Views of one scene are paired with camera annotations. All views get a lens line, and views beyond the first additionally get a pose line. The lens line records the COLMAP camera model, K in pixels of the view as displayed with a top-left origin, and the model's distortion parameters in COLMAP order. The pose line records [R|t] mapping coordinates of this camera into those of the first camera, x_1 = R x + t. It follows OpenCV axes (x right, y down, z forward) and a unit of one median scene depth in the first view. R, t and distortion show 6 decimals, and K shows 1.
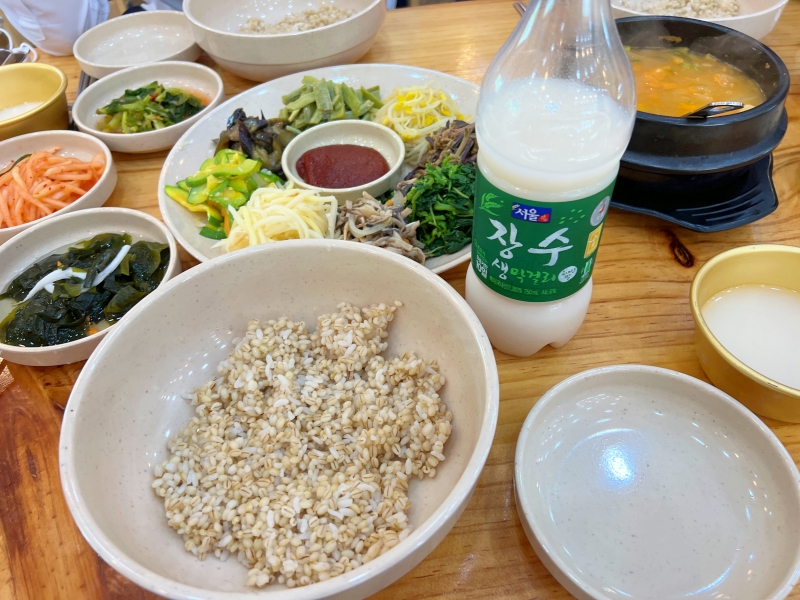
lens RADIAL K [[597.8, 0, 400.0], [0, 597.8, 300.0], [0, 0, 1]] dist [0.006698, 0.000848]
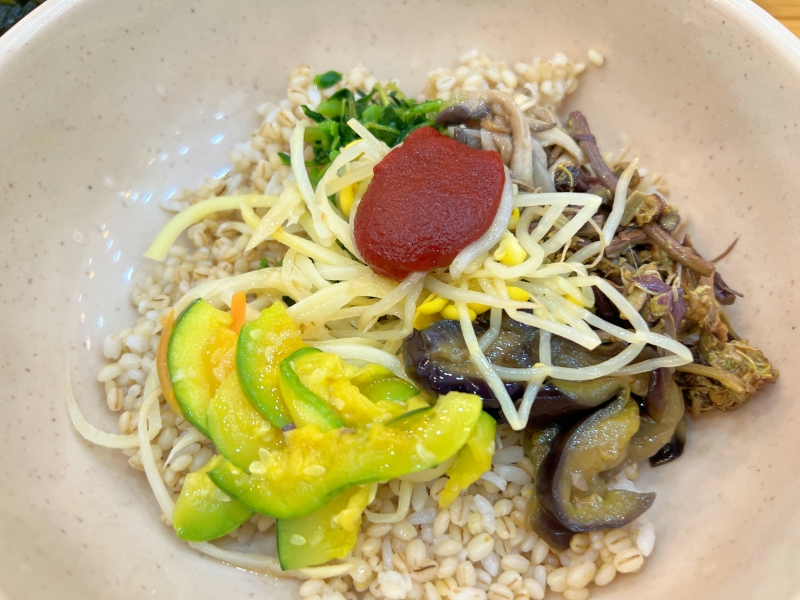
lens RADIAL K [[597.8, 0, 400.0], [0, 597.8, 300.0], [0, 0, 1]] dist [0.006698, 0.000848]
pose [[0.996584, 0.081078, 0.015733, -0.178936], [-0.082459, 0.966018, 0.244968, 0.108216], [0.004663, -0.245428, 0.969404, 0.537322]]
